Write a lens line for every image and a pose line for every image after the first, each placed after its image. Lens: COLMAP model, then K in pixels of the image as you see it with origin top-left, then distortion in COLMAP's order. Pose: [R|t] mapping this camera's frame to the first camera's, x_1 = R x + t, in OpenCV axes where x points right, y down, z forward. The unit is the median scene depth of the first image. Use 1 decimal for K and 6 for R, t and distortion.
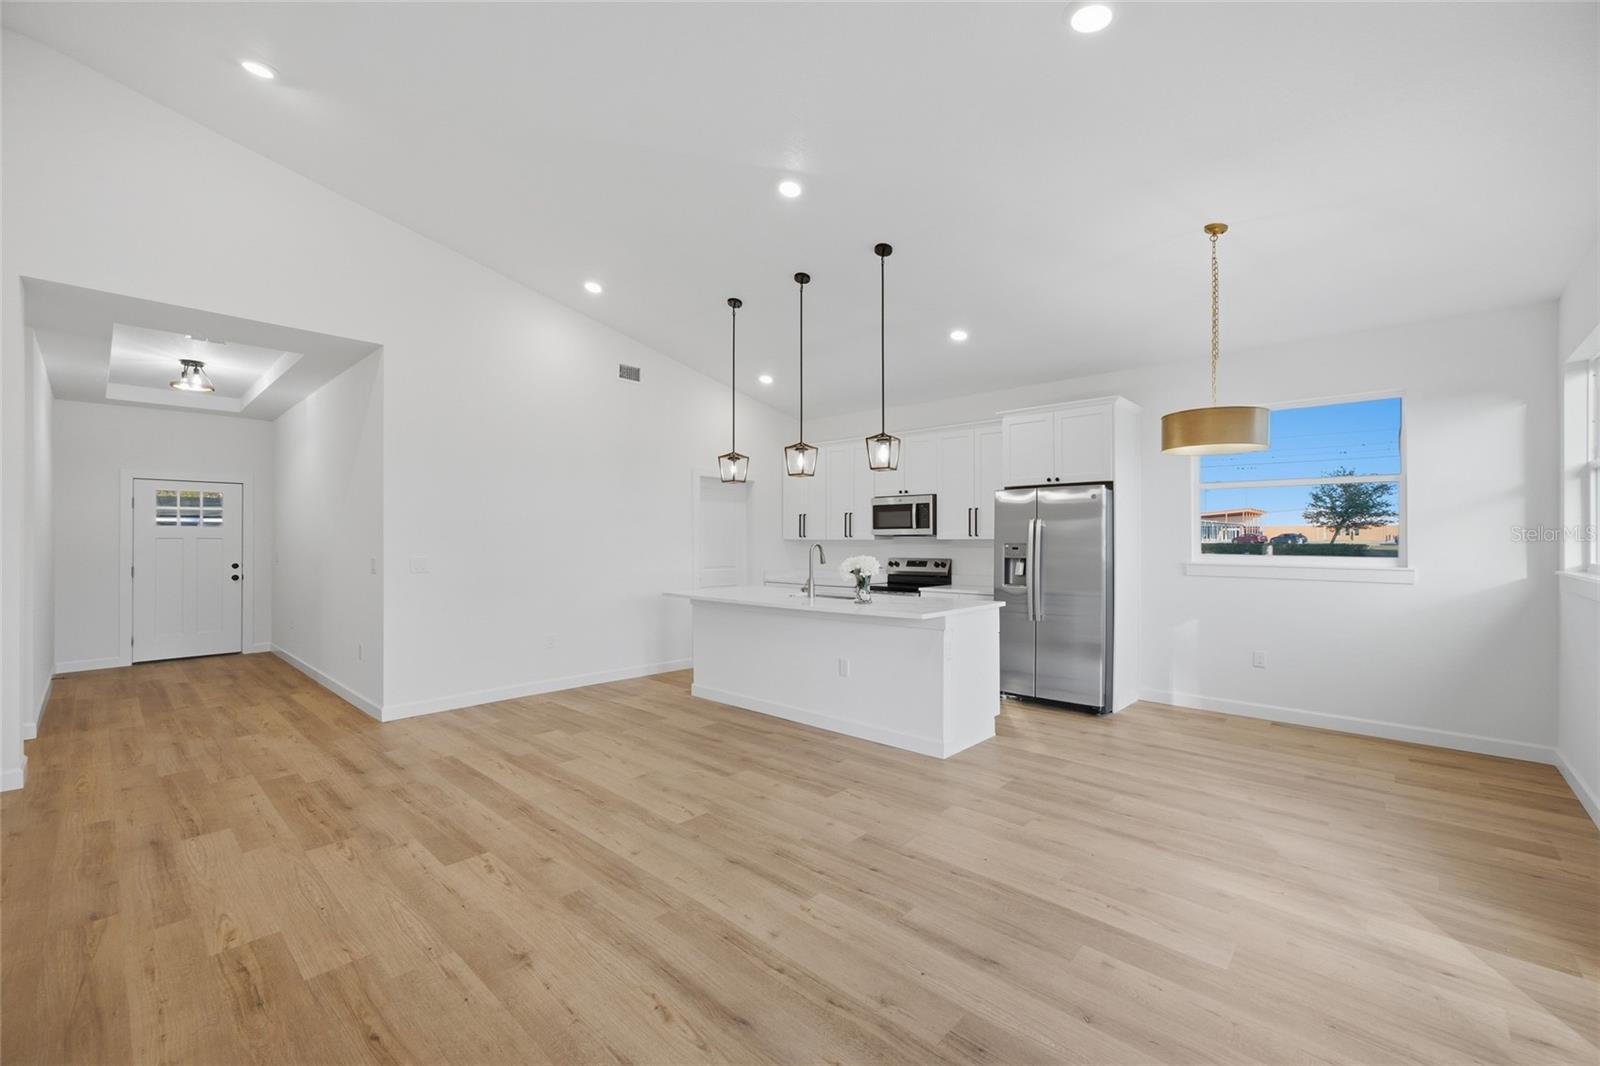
lens RADIAL K [[653.7, 0, 816.2], [0, 653.7, 536.9], [0, 0, 1]] dist [-0.004443, 0.005403]
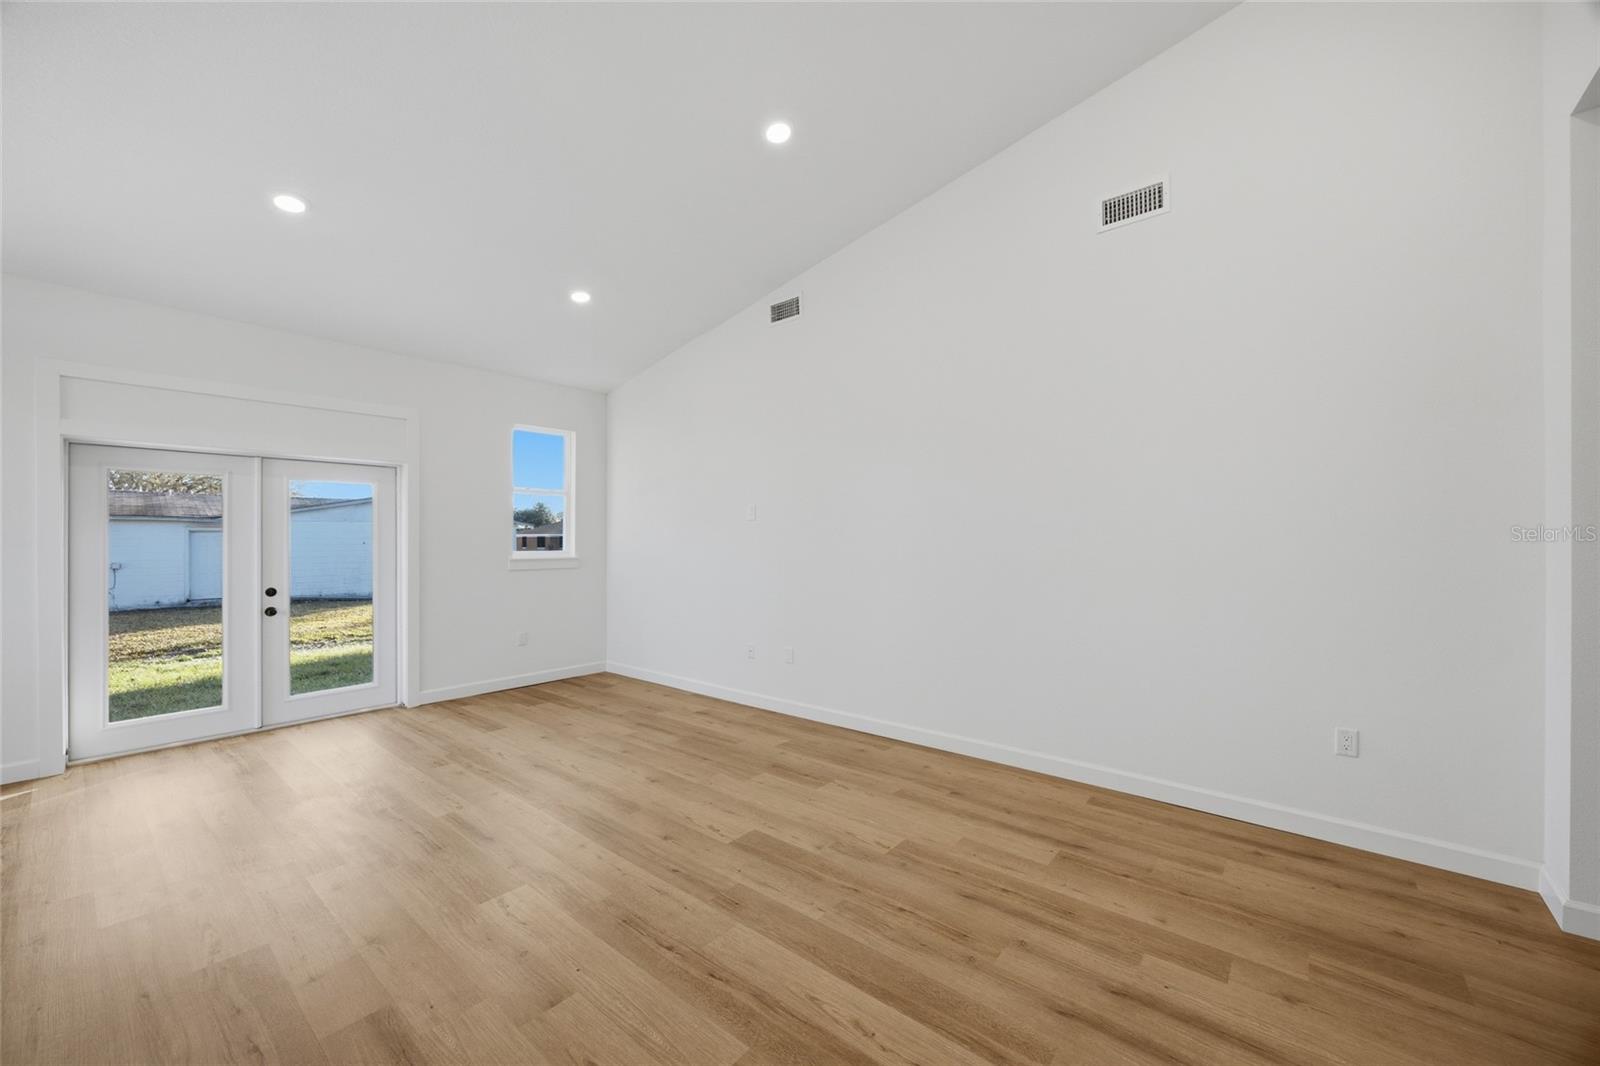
lens RADIAL K [[653.7, 0, 797.4], [0, 653.7, 539.2], [0, 0, 1]] dist [-0.004443, 0.005403]
pose [[-0.999901, 0.002013, -0.013929, -0.332244], [0.002136, 0.999958, -0.008858, 0.011775], [0.013910, -0.008887, -0.999864, 1.122790]]
